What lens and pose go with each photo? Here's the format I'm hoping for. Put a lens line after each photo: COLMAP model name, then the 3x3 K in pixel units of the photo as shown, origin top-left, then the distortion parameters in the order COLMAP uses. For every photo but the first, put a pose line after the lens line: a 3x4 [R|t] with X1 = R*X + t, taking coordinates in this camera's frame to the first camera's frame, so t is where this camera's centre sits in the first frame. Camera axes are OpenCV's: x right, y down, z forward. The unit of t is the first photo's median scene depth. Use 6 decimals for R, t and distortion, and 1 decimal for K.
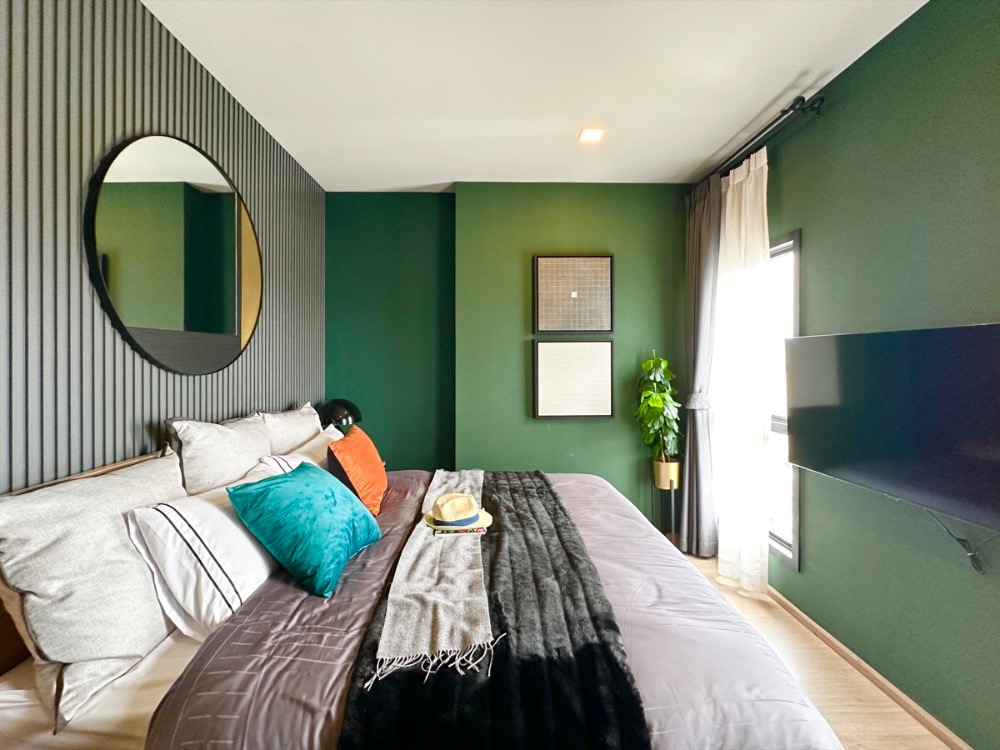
lens RADIAL K [[421.2, 0, 500.9], [0, 421.2, 361.5], [0, 0, 1]] dist [-0.000077, 0.000268]
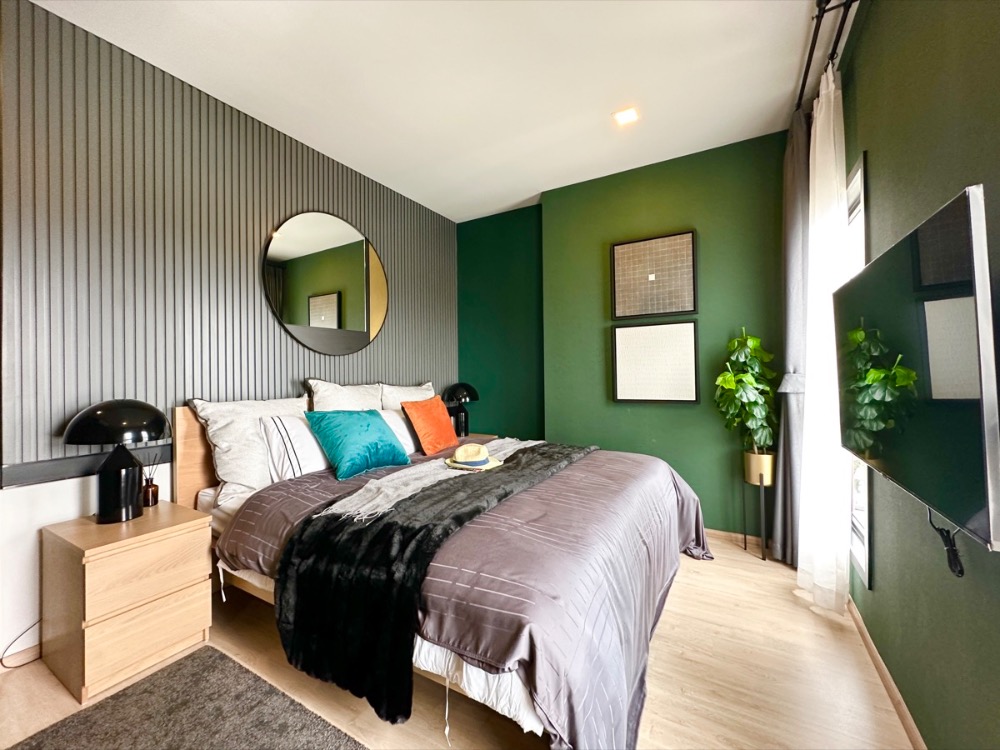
lens RADIAL K [[411.5, 0, 501.1], [0, 411.5, 371.3], [0, 0, 1]] dist [0.000114, 0.000187]
pose [[0.854129, -0.013583, -0.519884, 0.390255], [0.011555, 0.999908, -0.007141, 0.067798], [0.519933, 0.000092, 0.854207, -0.007895]]
